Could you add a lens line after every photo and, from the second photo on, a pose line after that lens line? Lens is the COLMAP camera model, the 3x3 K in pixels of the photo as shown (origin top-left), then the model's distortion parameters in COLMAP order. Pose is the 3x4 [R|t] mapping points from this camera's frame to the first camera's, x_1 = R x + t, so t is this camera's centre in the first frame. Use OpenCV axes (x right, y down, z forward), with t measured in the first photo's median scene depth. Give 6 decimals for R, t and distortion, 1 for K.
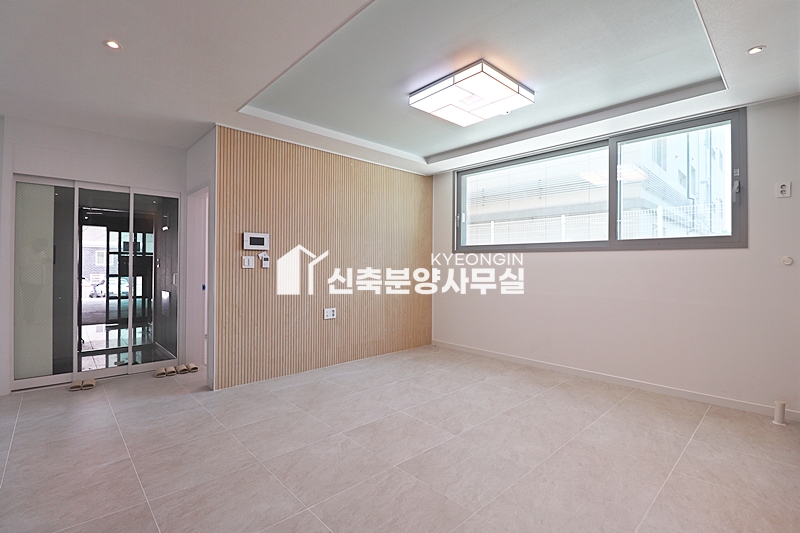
lens RADIAL K [[368.8, 0, 399.6], [0, 368.8, 262.8], [0, 0, 1]] dist [-0.000085, -0.012332]
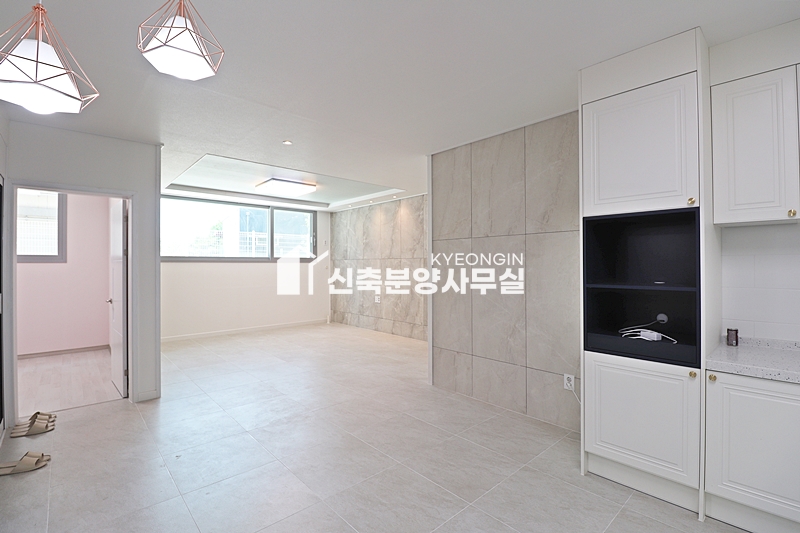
lens RADIAL K [[372.9, 0, 399.1], [0, 372.9, 263.4], [0, 0, 1]] dist [-0.000678, -0.012631]
pose [[0.015160, -0.004190, 0.999876, -1.470376], [-0.000874, 0.999991, 0.004204, -0.039294], [-0.999885, -0.000938, 0.015156, 0.287487]]
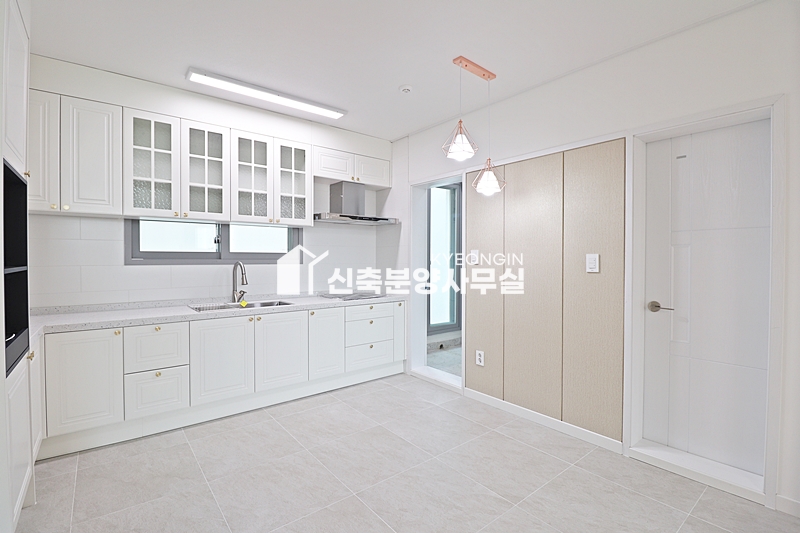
lens RADIAL K [[376.0, 0, 402.9], [0, 376.0, 263.4], [0, 0, 1]] dist [-0.000849, -0.013051]
pose [[-0.069576, 0.005059, -0.997564, -0.489596], [0.002831, 0.999984, 0.004874, -0.007727], [0.997573, -0.002485, -0.069590, 0.412584]]
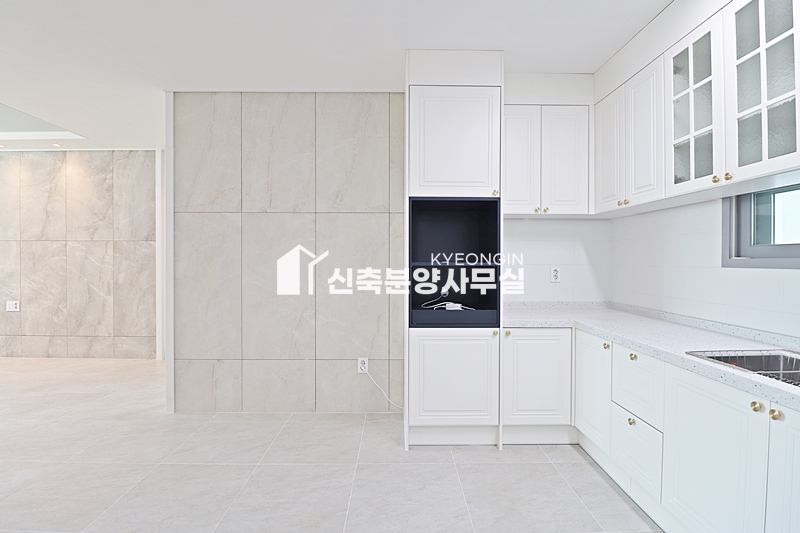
lens RADIAL K [[376.0, 0, 402.9], [0, 376.0, 263.4], [0, 0, 1]] dist [-0.000849, -0.013051]
pose [[-0.742696, -0.015895, 0.669440, -1.259197], [-0.011050, 0.999873, 0.011481, -0.008081], [-0.669537, 0.001130, -0.742778, 0.472978]]
